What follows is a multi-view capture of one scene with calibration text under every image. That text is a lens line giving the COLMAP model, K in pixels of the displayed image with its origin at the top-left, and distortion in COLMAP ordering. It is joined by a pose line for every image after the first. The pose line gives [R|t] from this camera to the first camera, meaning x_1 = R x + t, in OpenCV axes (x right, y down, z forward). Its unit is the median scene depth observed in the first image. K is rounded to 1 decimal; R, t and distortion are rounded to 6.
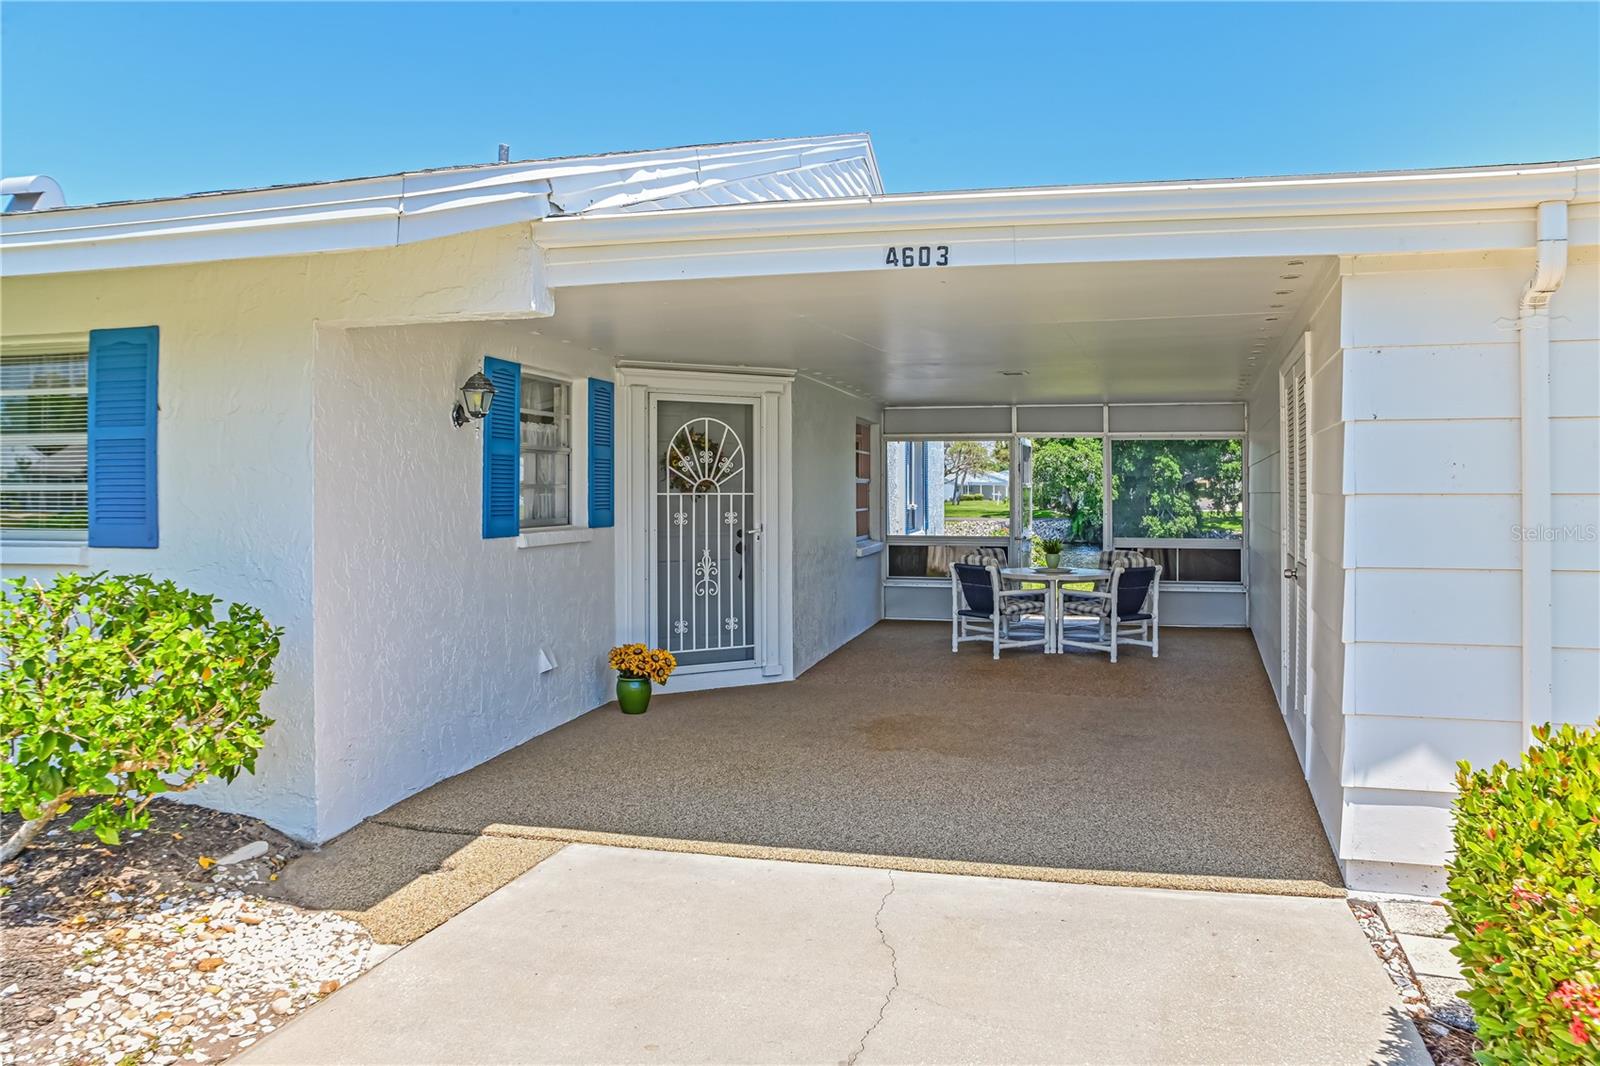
lens RADIAL K [[1148.3, 0, 800.0], [0, 1148.3, 533.0], [0, 0, 1]] dist [-0.124293, 0.100630]
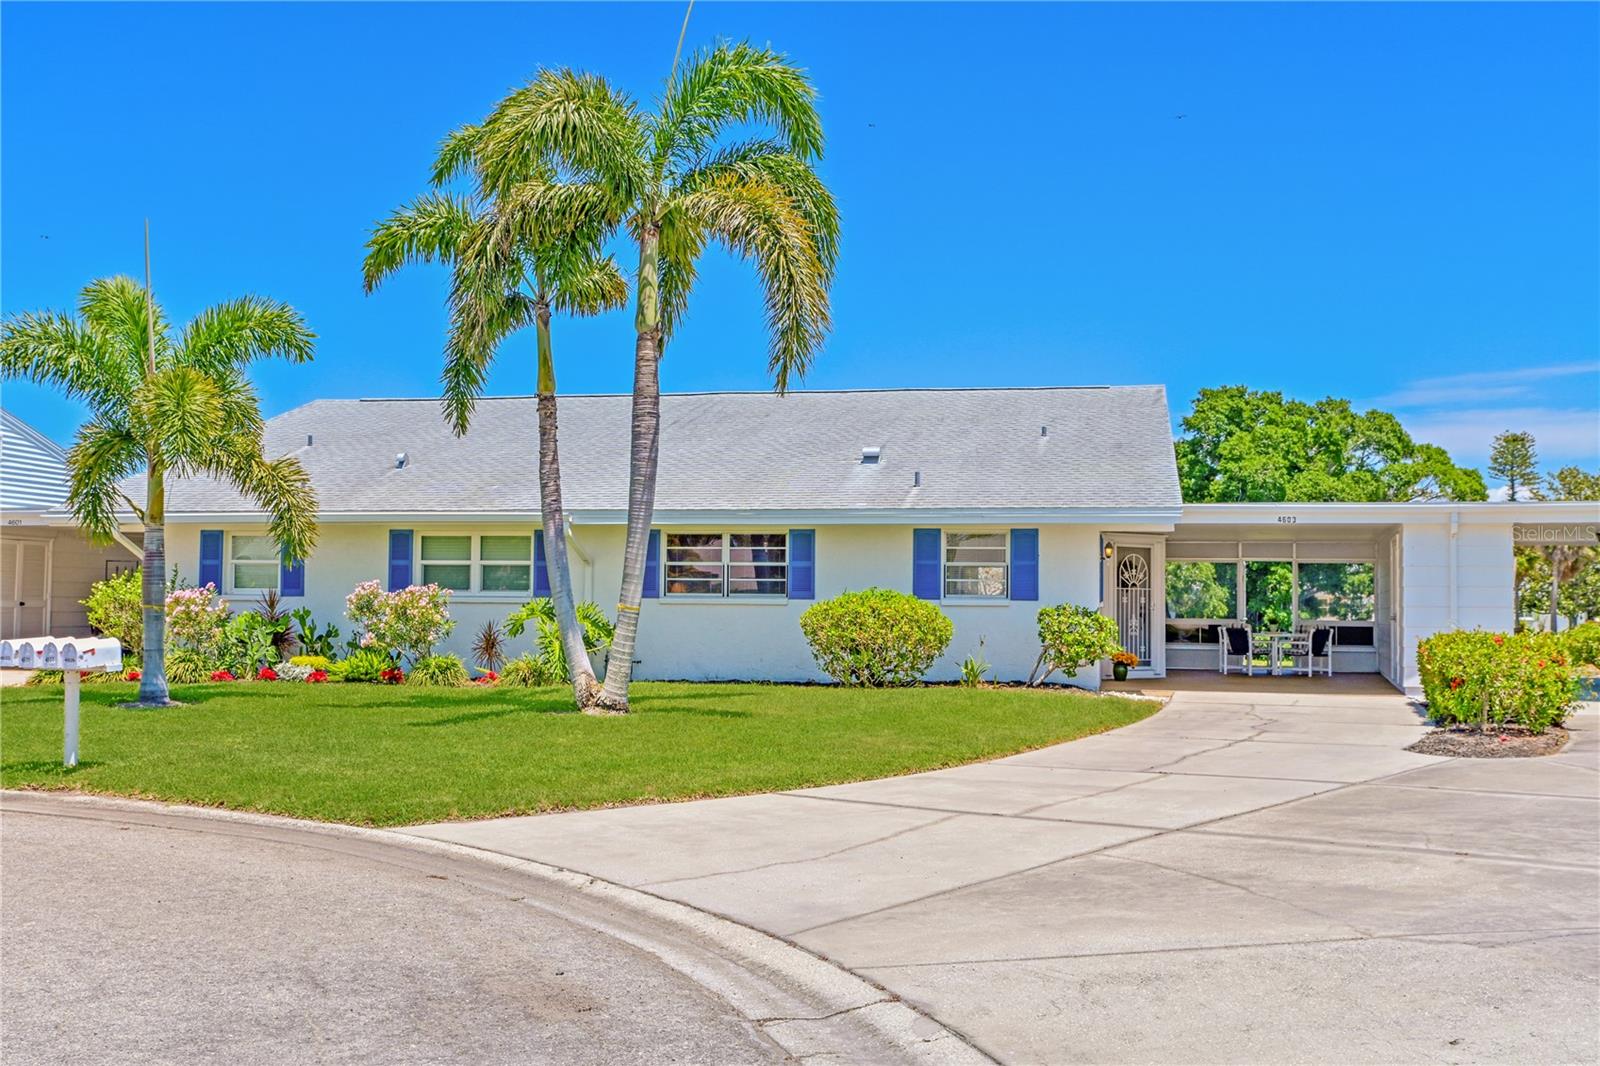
lens RADIAL K [[1717.4, 0, 800.0], [0, 1717.4, 533.0], [0, 0, 1]] dist [-0.021715, -0.011962]
pose [[0.998531, 0.014666, 0.052156, -0.773556], [-0.010373, 0.996608, -0.081640, 0.116803], [-0.053176, 0.080979, 0.995296, -1.950551]]
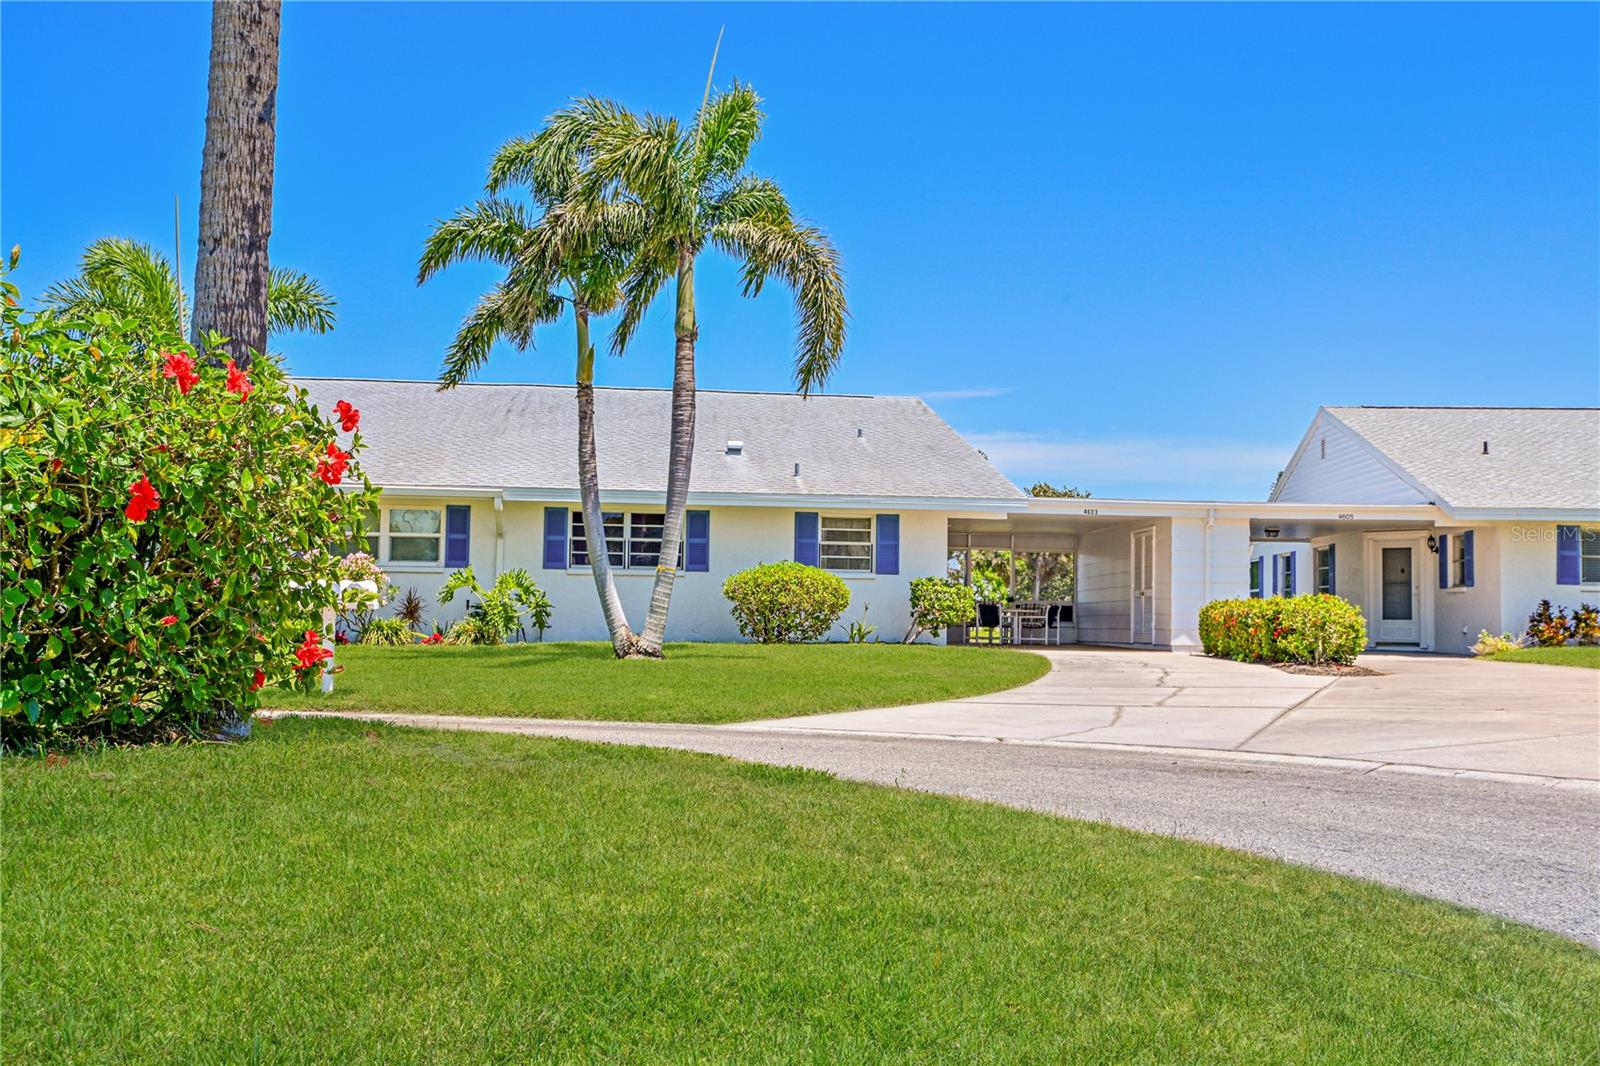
lens RADIAL K [[1779.7, 0, 834.6], [0, 1779.7, 537.1], [0, 0, 1]] dist [0.014357, 0.004983]
pose [[0.915770, 0.034591, 0.400212, -1.636165], [-0.000513, 0.996385, -0.084945, 0.205195], [-0.401703, 0.077585, 0.912477, -2.257187]]
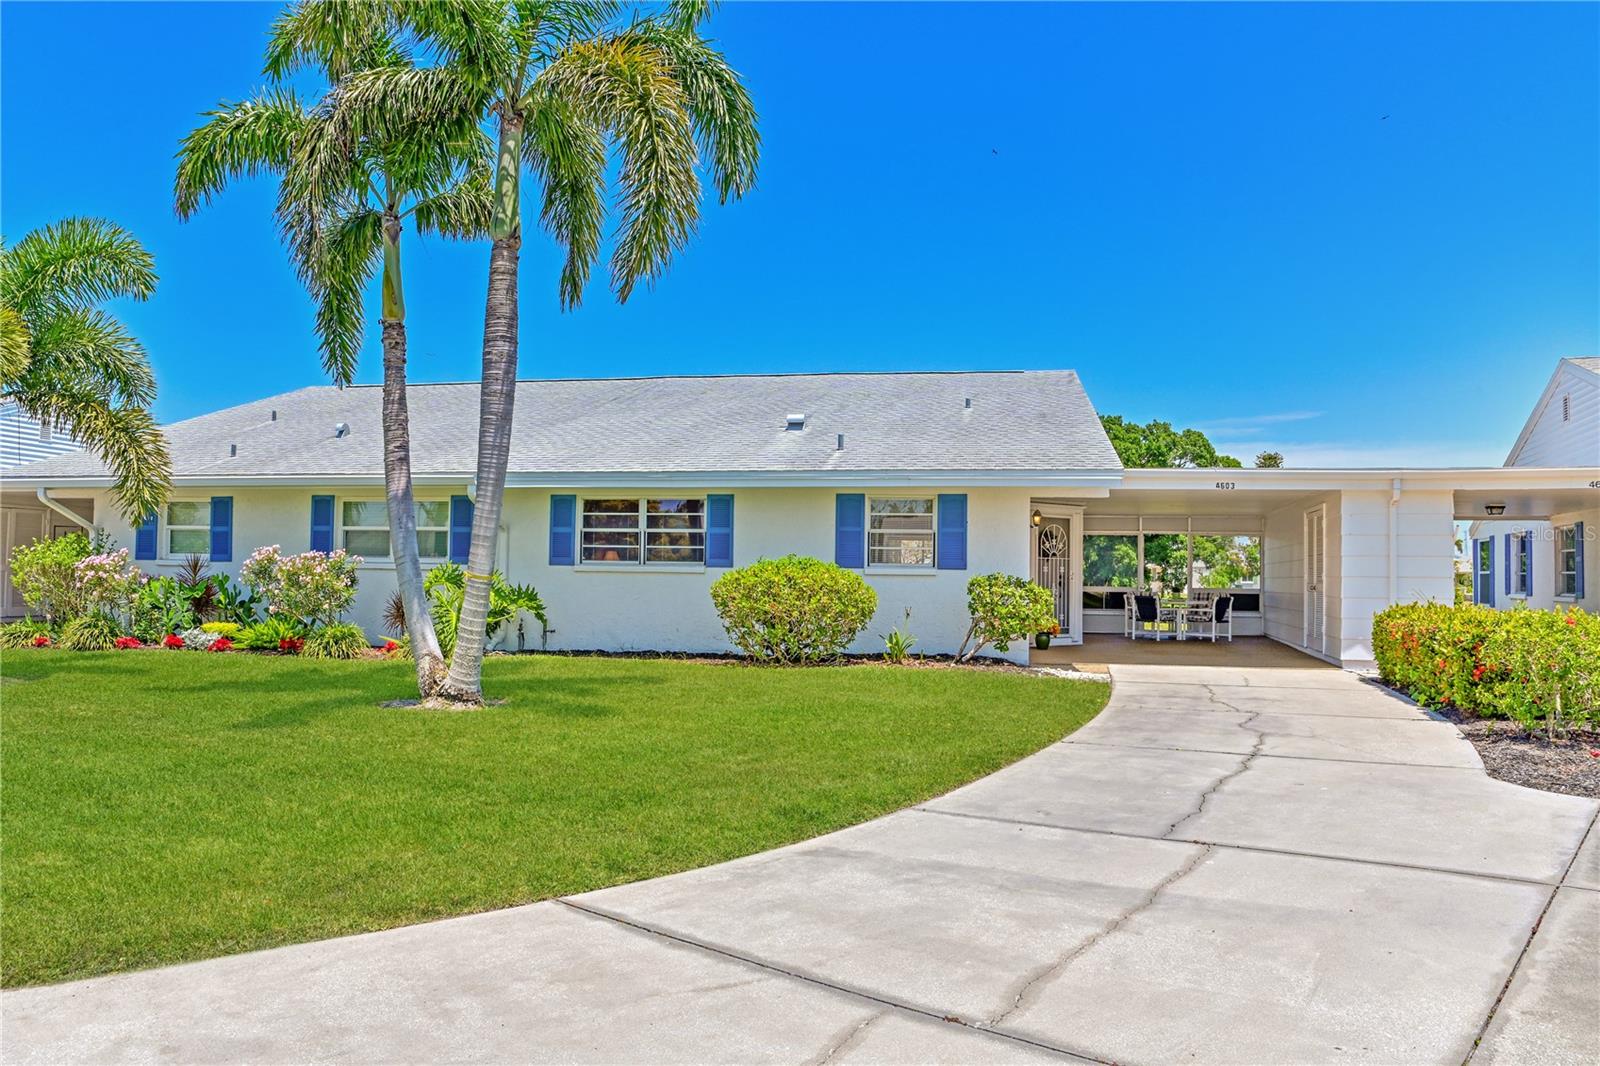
lens RADIAL K [[1148.3, 0, 800.0], [0, 1148.3, 533.0], [0, 0, 1]] dist [-0.124293, 0.100630]
pose [[0.997329, 0.018721, 0.070606, -0.638327], [-0.013509, 0.997197, -0.073588, 0.076517], [-0.071786, 0.072438, 0.994786, -1.037899]]
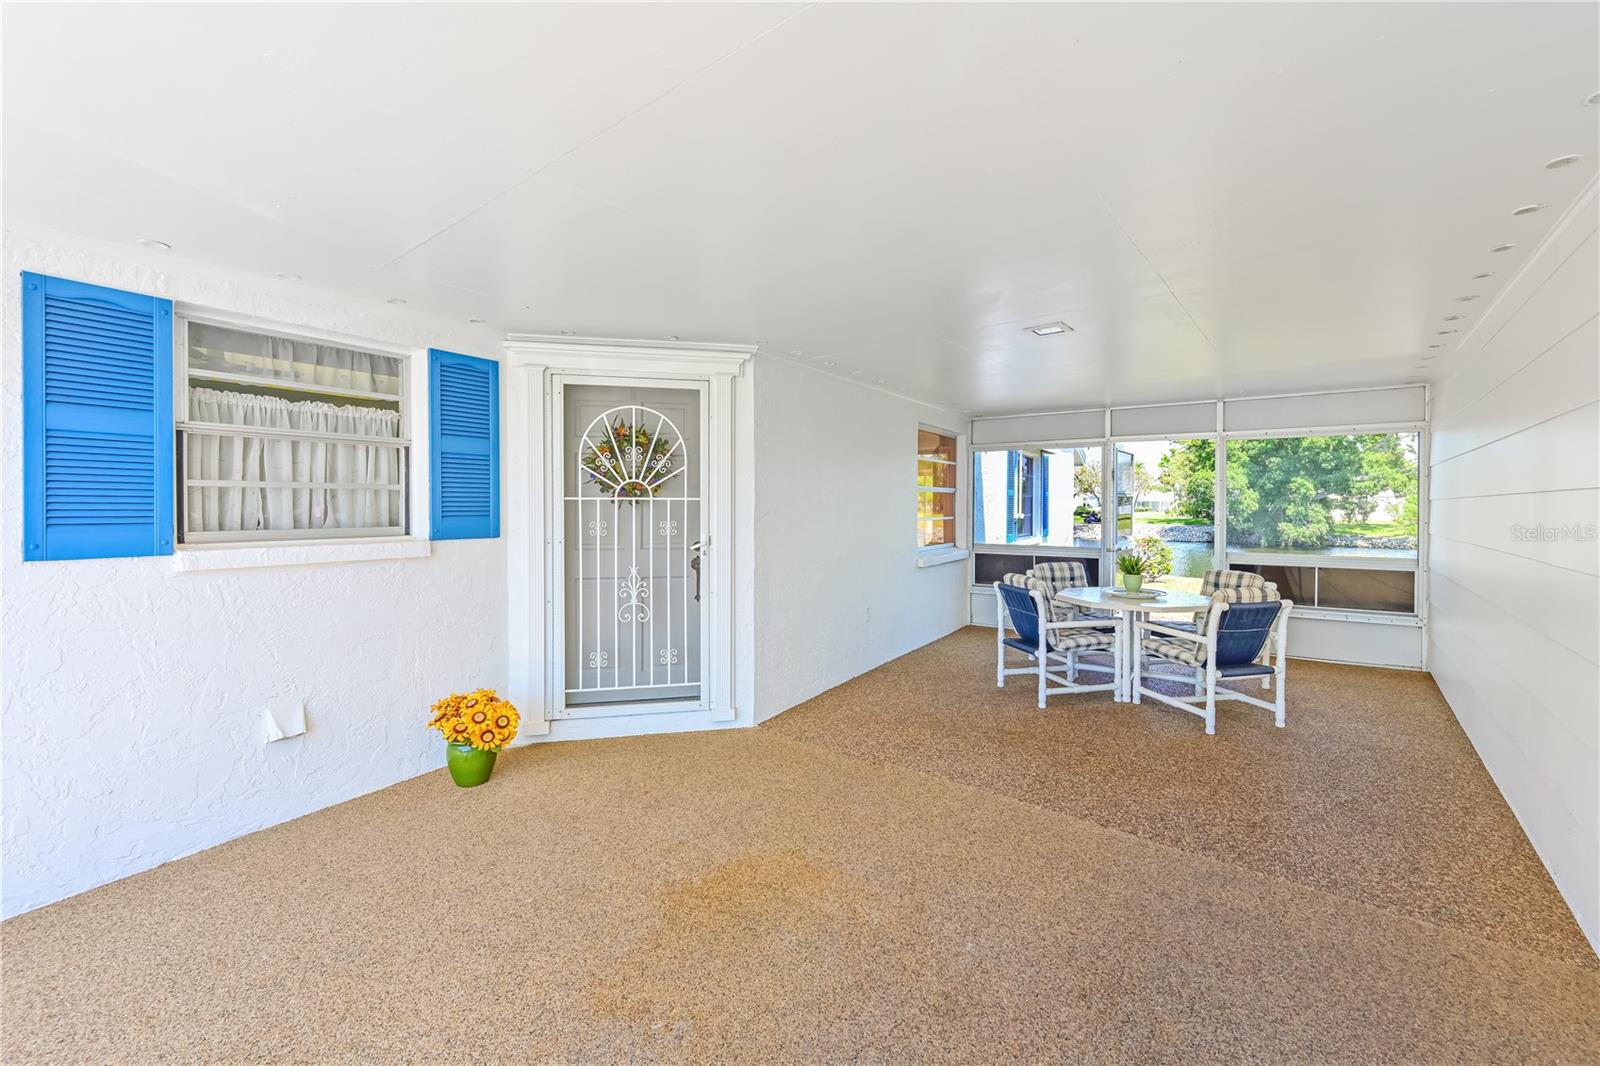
lens RADIAL K [[671.9, 0, 803.5], [0, 671.9, 531.8], [0, 0, 1]] dist [-0.002064, 0.000039]
pose [[0.947443, 0.013384, -0.319643, 0.166120], [-0.012459, 0.999910, 0.004939, -0.012567], [0.319681, -0.000697, 0.947525, 0.514932]]
